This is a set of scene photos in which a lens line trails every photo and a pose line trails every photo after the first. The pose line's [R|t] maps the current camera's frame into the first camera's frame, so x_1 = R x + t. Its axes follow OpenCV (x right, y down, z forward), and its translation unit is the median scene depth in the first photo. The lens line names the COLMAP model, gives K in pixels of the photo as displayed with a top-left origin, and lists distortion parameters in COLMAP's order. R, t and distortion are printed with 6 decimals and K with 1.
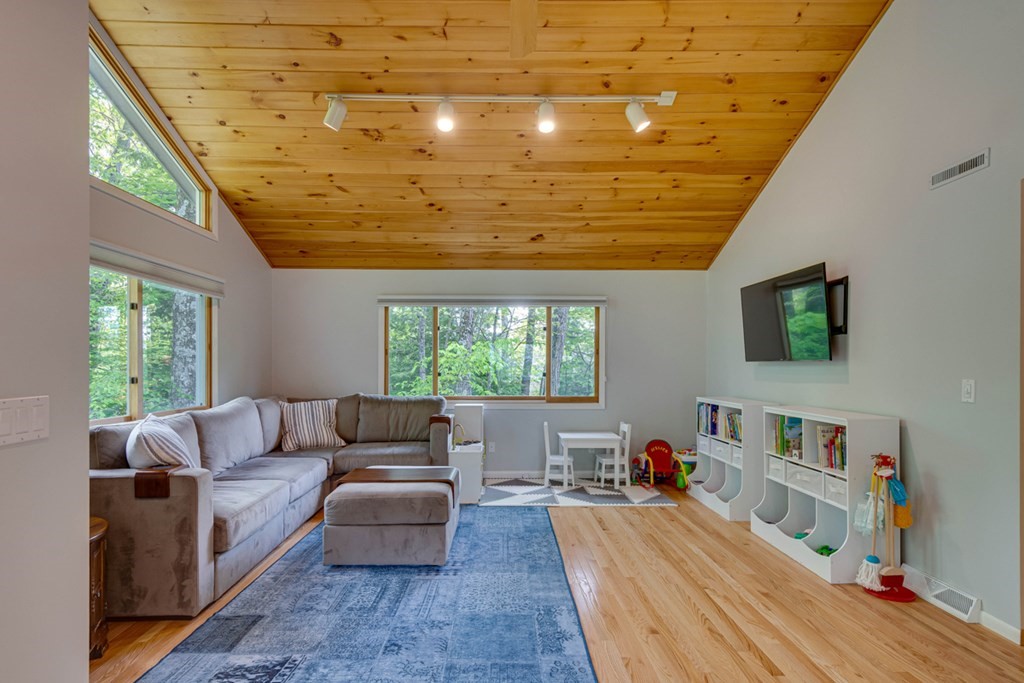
lens RADIAL K [[502.7, 0, 505.3], [0, 502.7, 374.0], [0, 0, 1]] dist [0.006467, -0.005018]
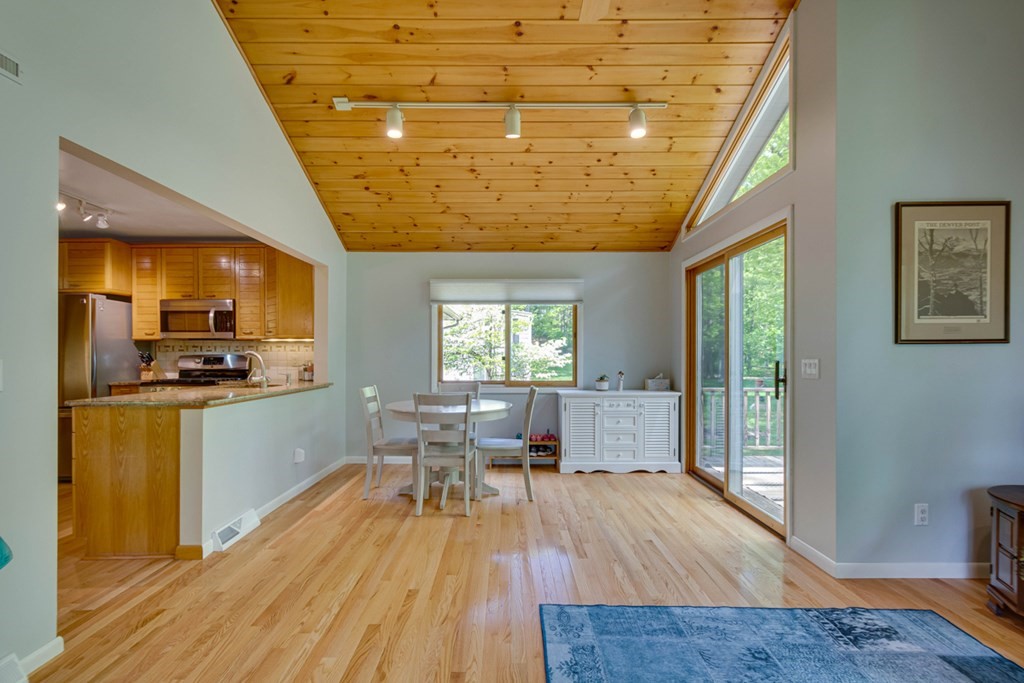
lens RADIAL K [[502.7, 0, 511.0], [0, 502.7, 354.6], [0, 0, 1]] dist [0.006467, -0.005018]
pose [[-0.999959, 0.001112, 0.008979, 0.140635], [0.001314, 0.999744, 0.022578, -0.009093], [-0.008951, 0.022589, -0.999705, 1.244992]]
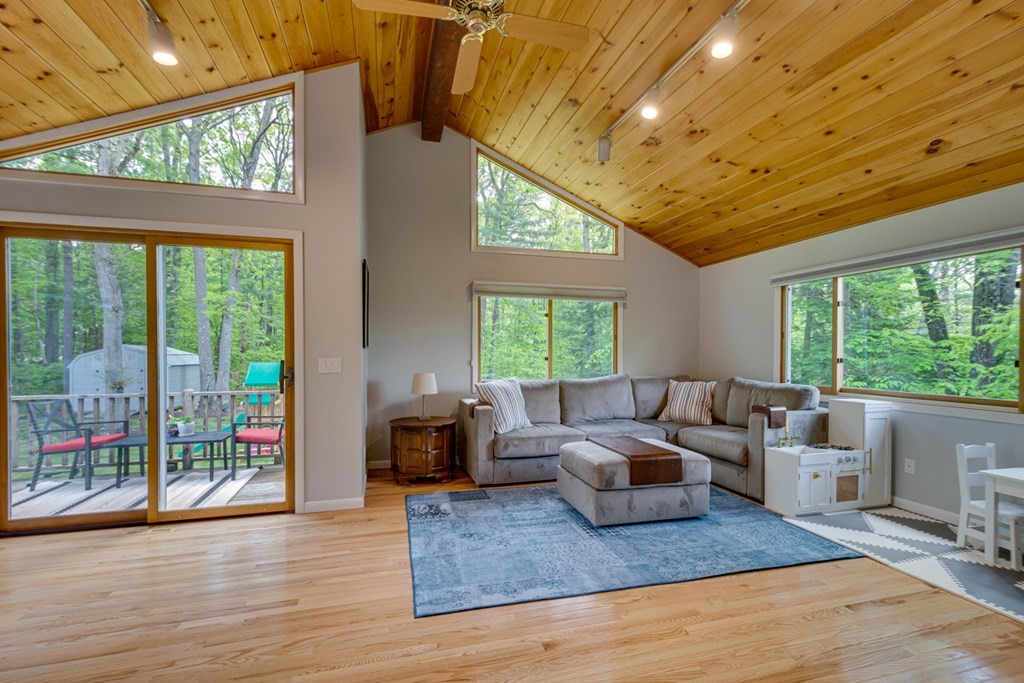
lens RADIAL K [[445.5, 0, 511.9], [0, 445.5, 362.1], [0, 0, 1]] dist [0.005550, -0.000621]
pose [[0.260098, 0.019870, -0.965378, 0.710754], [-0.019855, 0.999687, 0.015227, 0.004817], [0.965378, 0.015208, 0.260411, 0.509633]]
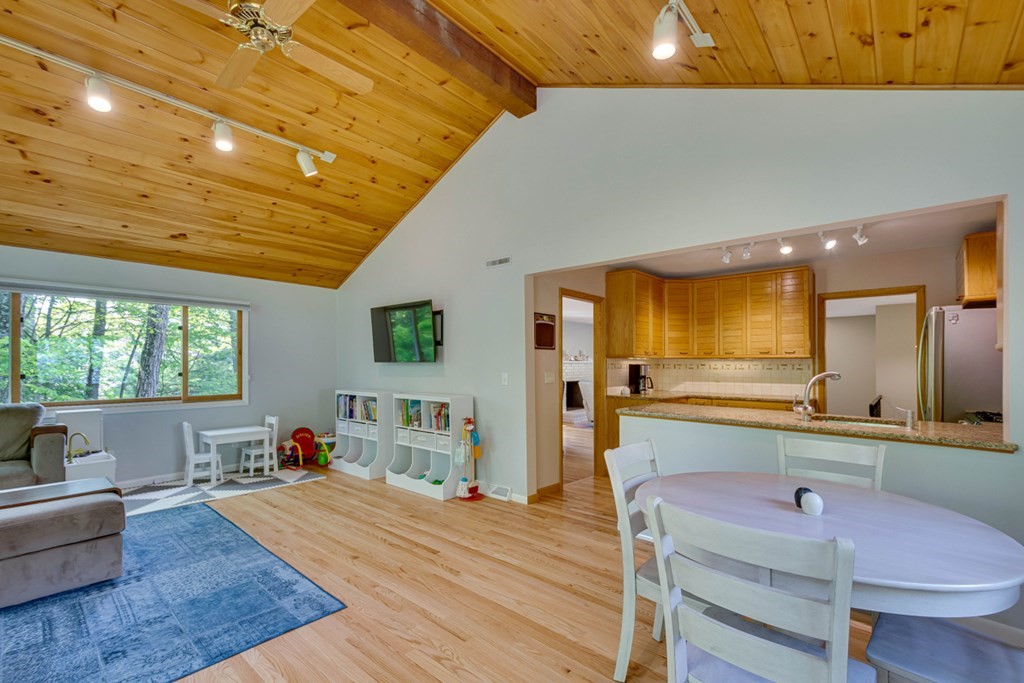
lens RADIAL K [[445.5, 0, 502.0], [0, 445.5, 365.3], [0, 0, 1]] dist [0.005550, -0.000621]
pose [[0.678028, 0.001104, 0.735035, -0.233016], [0.010641, 0.999879, -0.011317, 0.000361], [-0.734959, 0.015495, 0.677935, -0.095174]]
